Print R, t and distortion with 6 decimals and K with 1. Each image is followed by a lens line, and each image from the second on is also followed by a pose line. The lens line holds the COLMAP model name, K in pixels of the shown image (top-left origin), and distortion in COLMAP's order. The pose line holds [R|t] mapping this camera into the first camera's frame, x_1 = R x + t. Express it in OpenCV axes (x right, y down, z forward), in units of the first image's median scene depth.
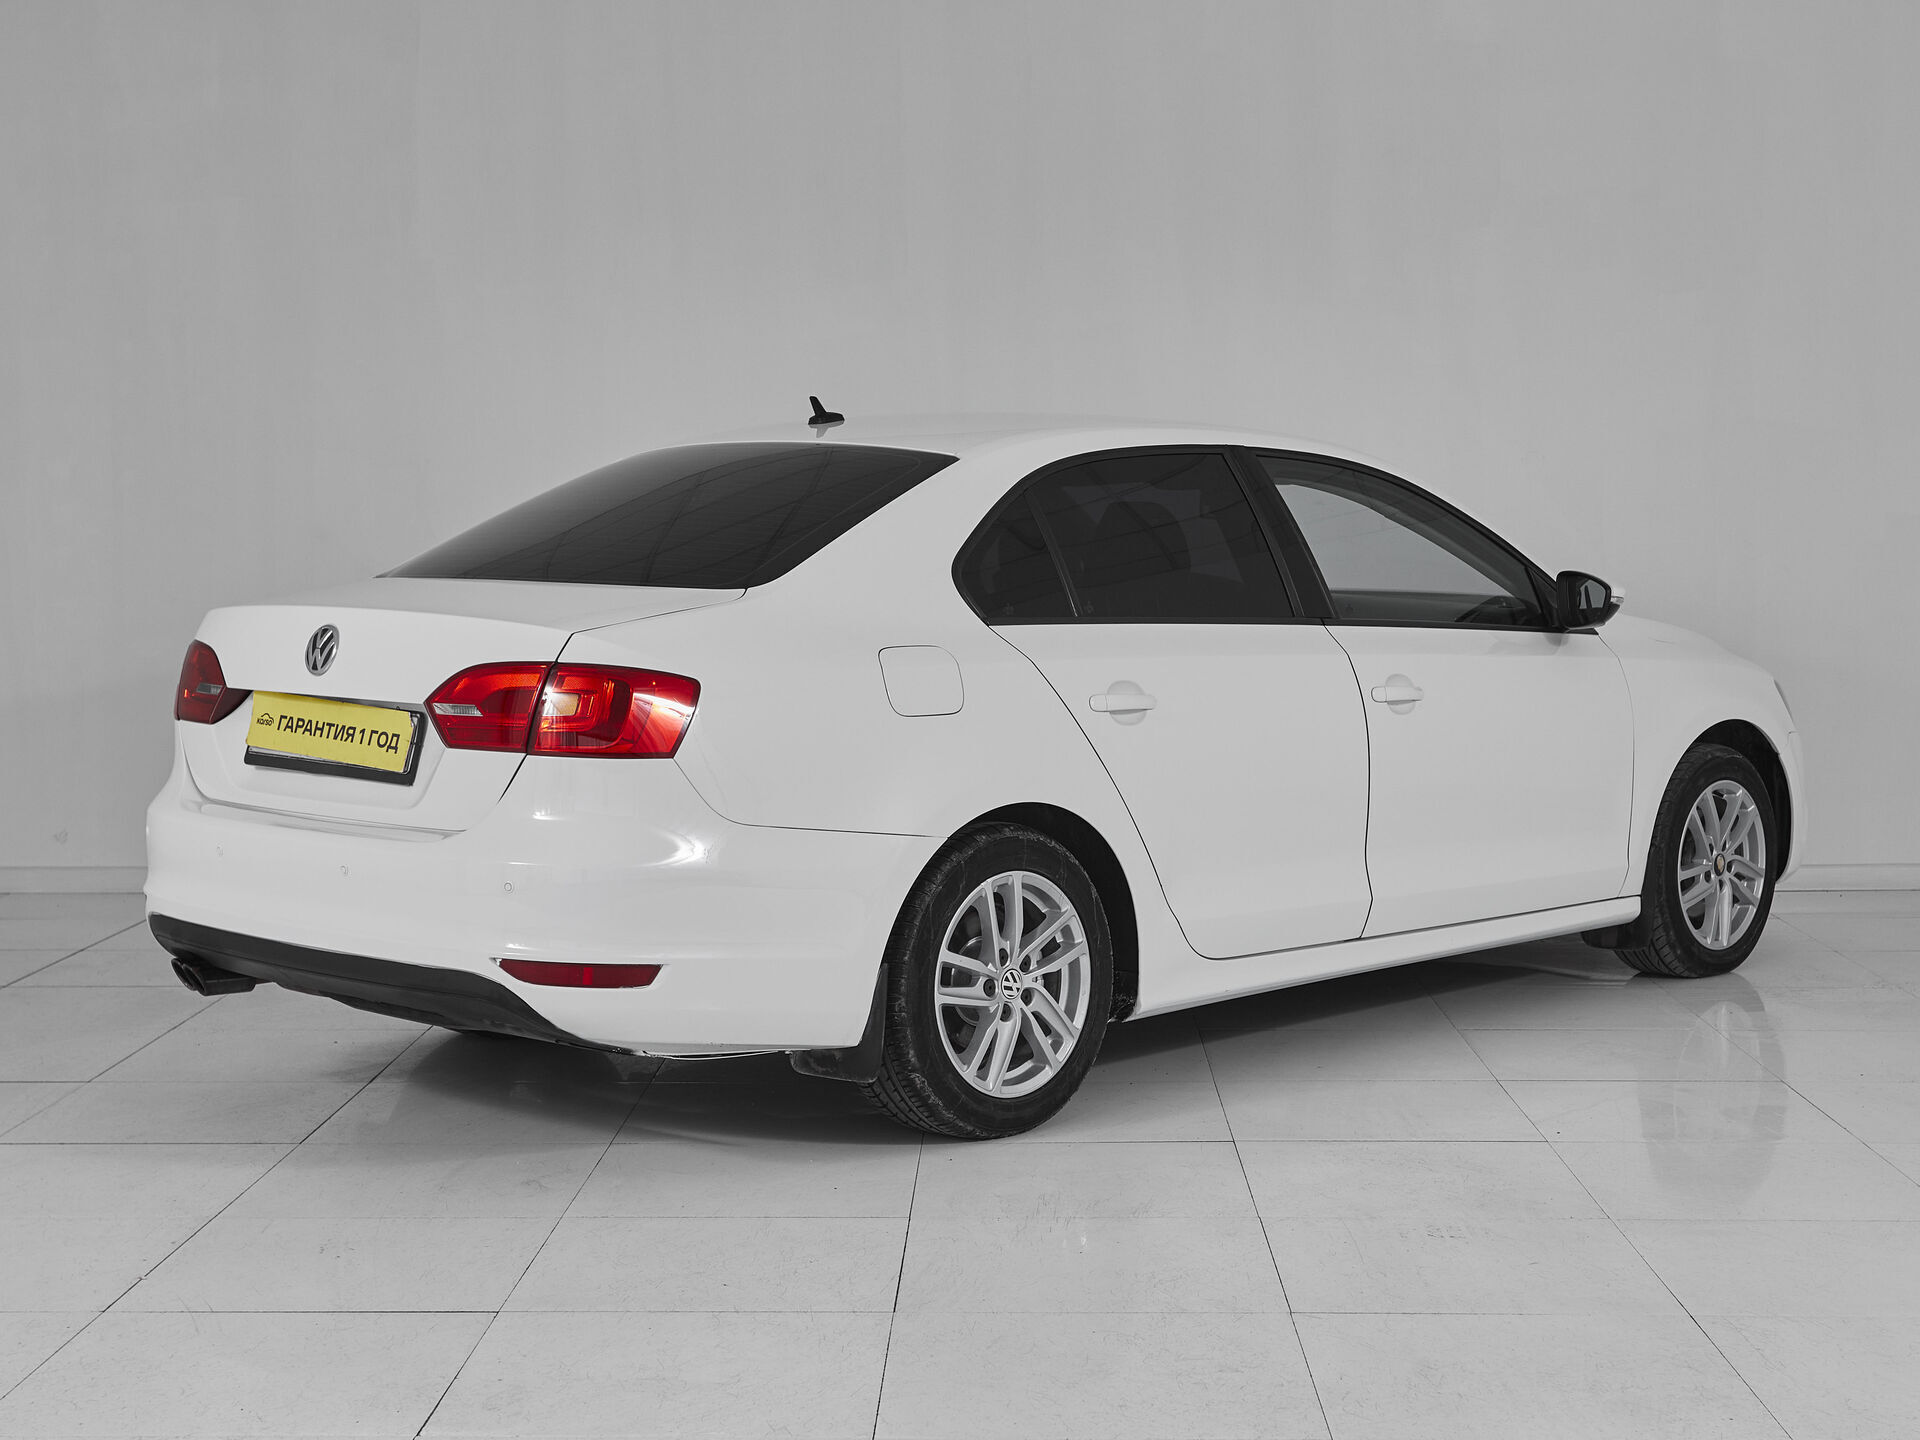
lens RADIAL K [[2317.2, 0, 960.0], [0, 2317.2, 720.0], [0, 0, 1]] dist [0.012198, 0.012651]
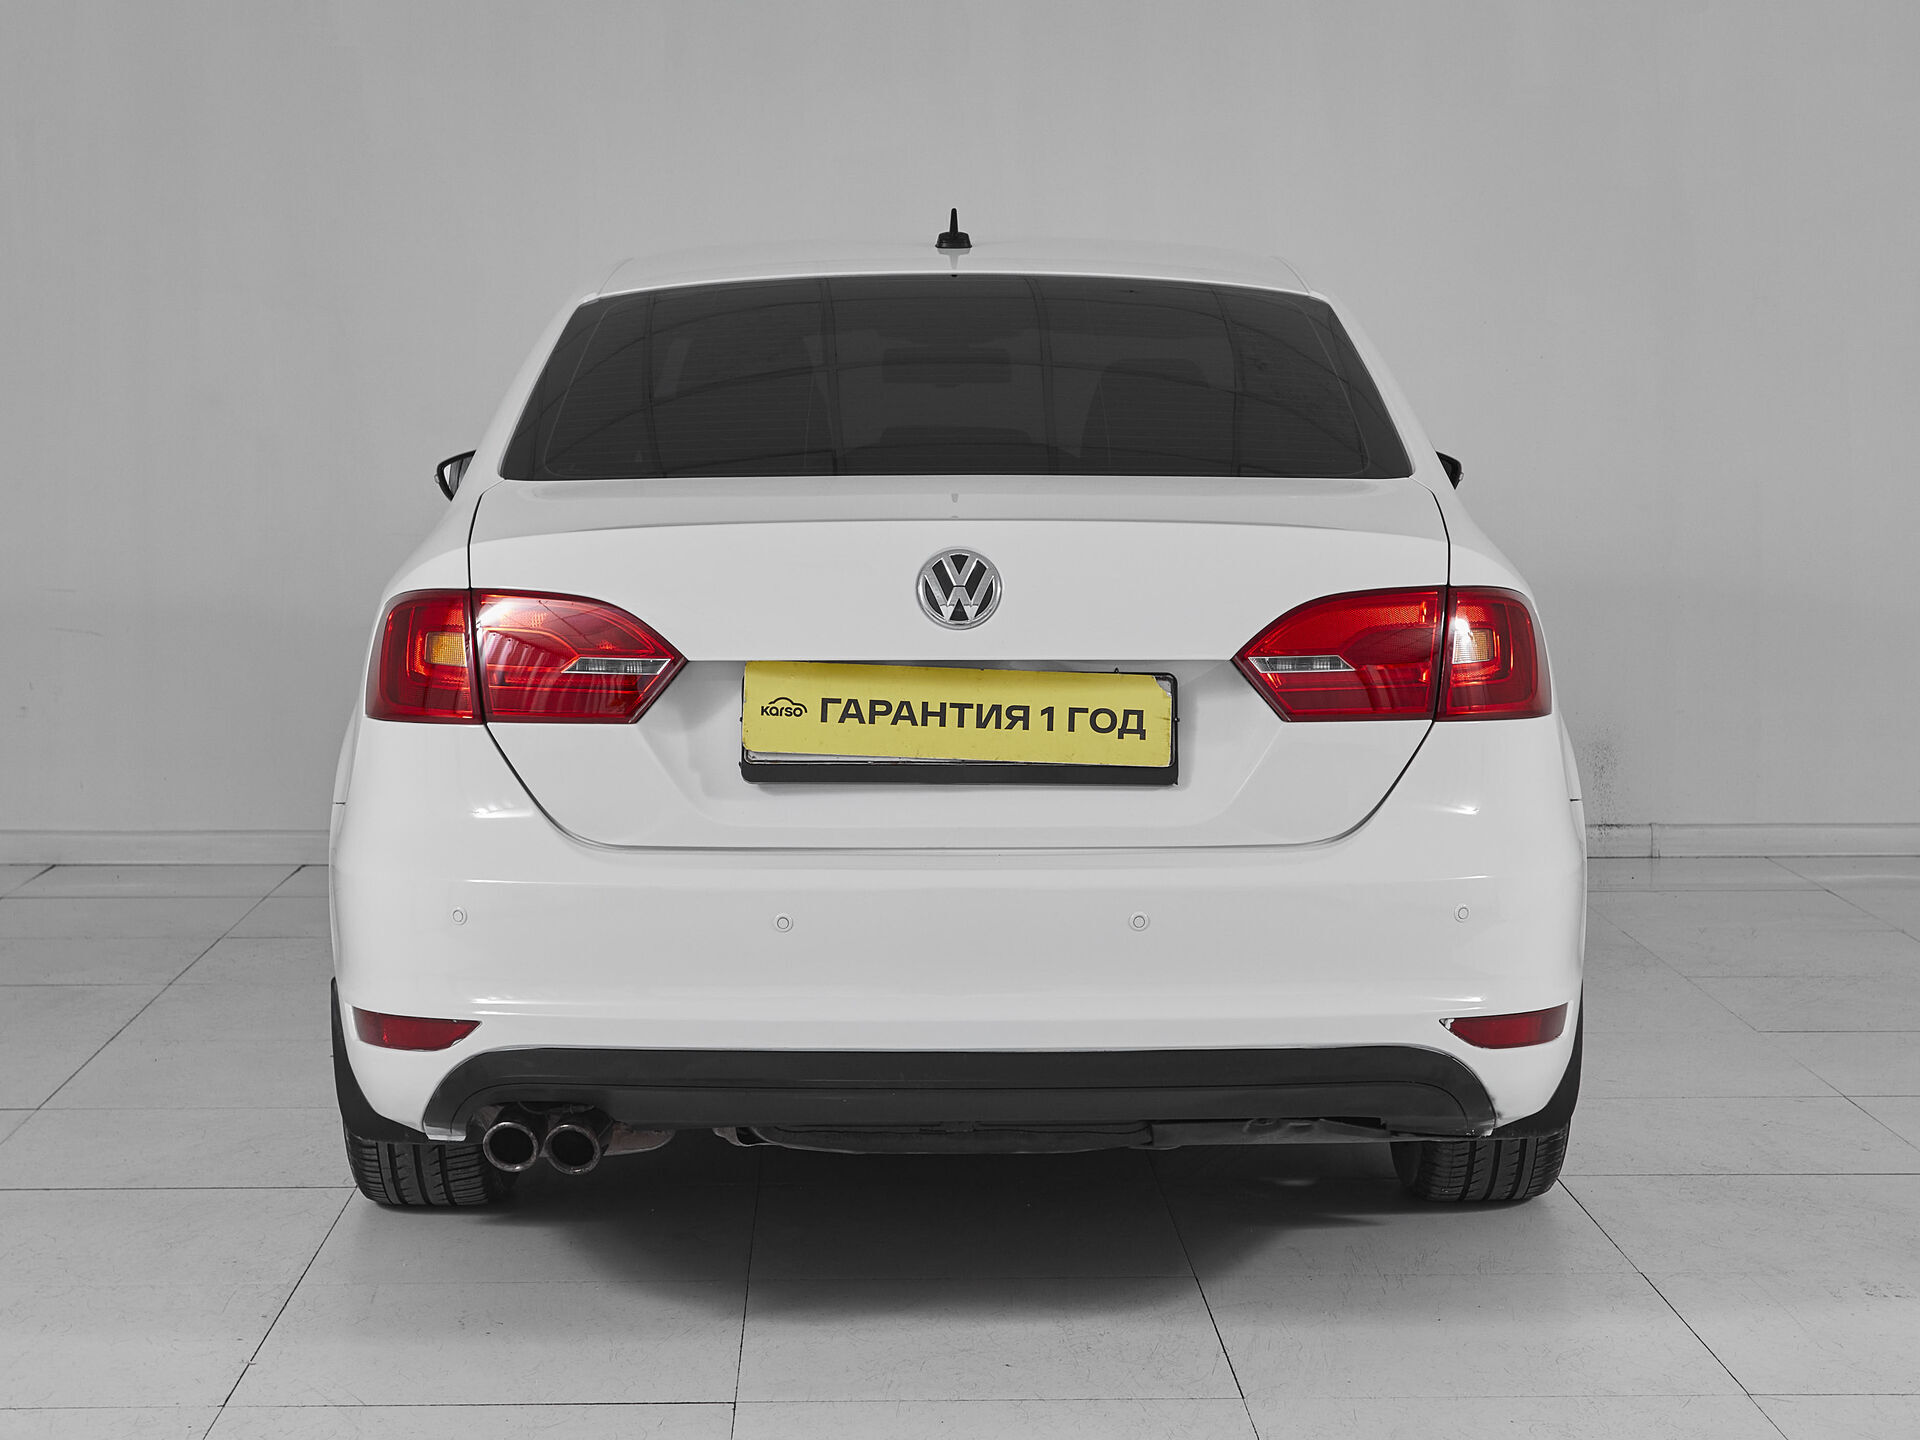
lens RADIAL K [[2317.2, 0, 960.0], [0, 2317.2, 720.0], [0, 0, 1]] dist [0.012198, 0.012651]
pose [[0.793811, -0.097931, 0.600228, -0.671179], [0.059081, 0.994700, 0.084155, -0.048966], [-0.605288, -0.031341, 0.795389, 0.504393]]
